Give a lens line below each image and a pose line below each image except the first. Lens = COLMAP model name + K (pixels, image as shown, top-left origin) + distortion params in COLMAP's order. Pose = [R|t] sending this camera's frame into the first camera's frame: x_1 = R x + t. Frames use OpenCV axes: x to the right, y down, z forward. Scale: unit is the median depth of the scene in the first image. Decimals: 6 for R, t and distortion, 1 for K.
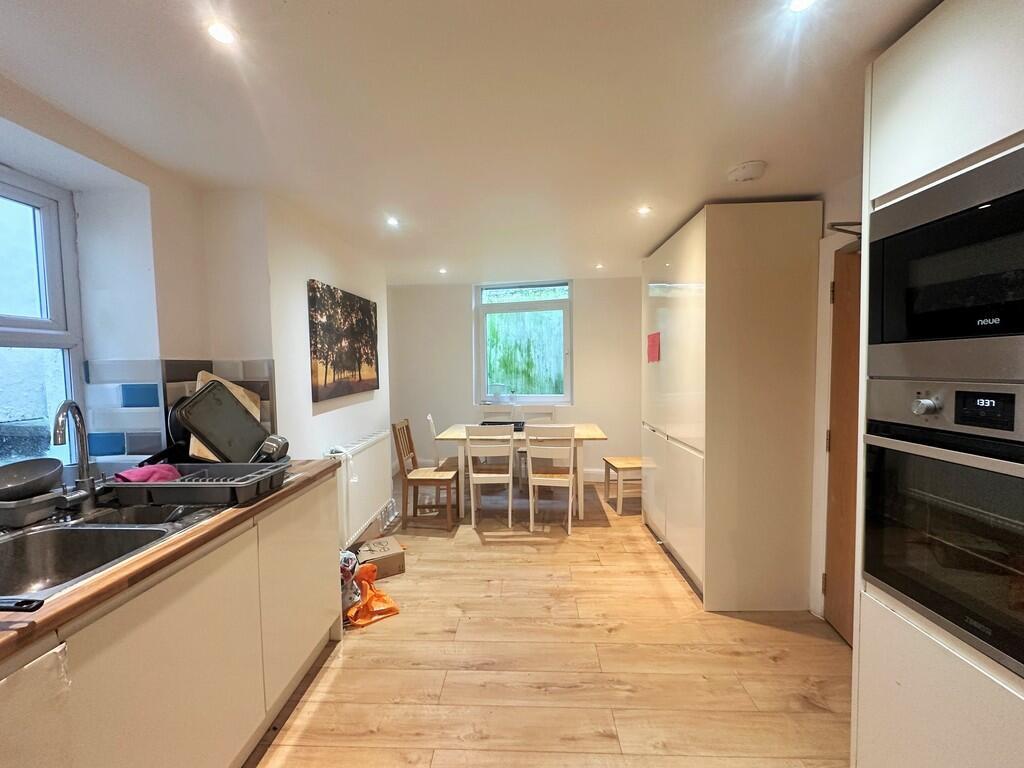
lens RADIAL K [[410.2, 0, 512.0], [0, 410.2, 384.0], [0, 0, 1]] dist [-0.001064, -0.000084]
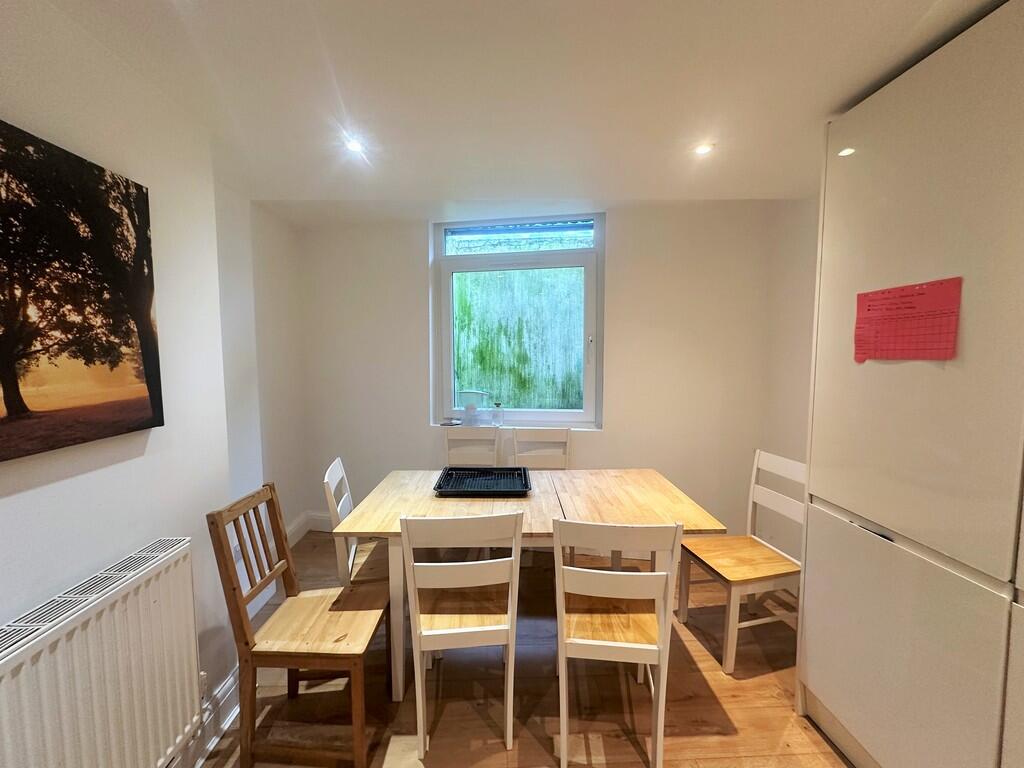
lens RADIAL K [[410.2, 0, 512.0], [0, 410.2, 384.0], [0, 0, 1]] dist [-0.001064, -0.000084]
pose [[0.996353, 0.005505, 0.085152, -0.028454], [-0.007544, 0.999692, 0.023646, -0.025005], [-0.084996, -0.024202, 0.996087, 0.413610]]
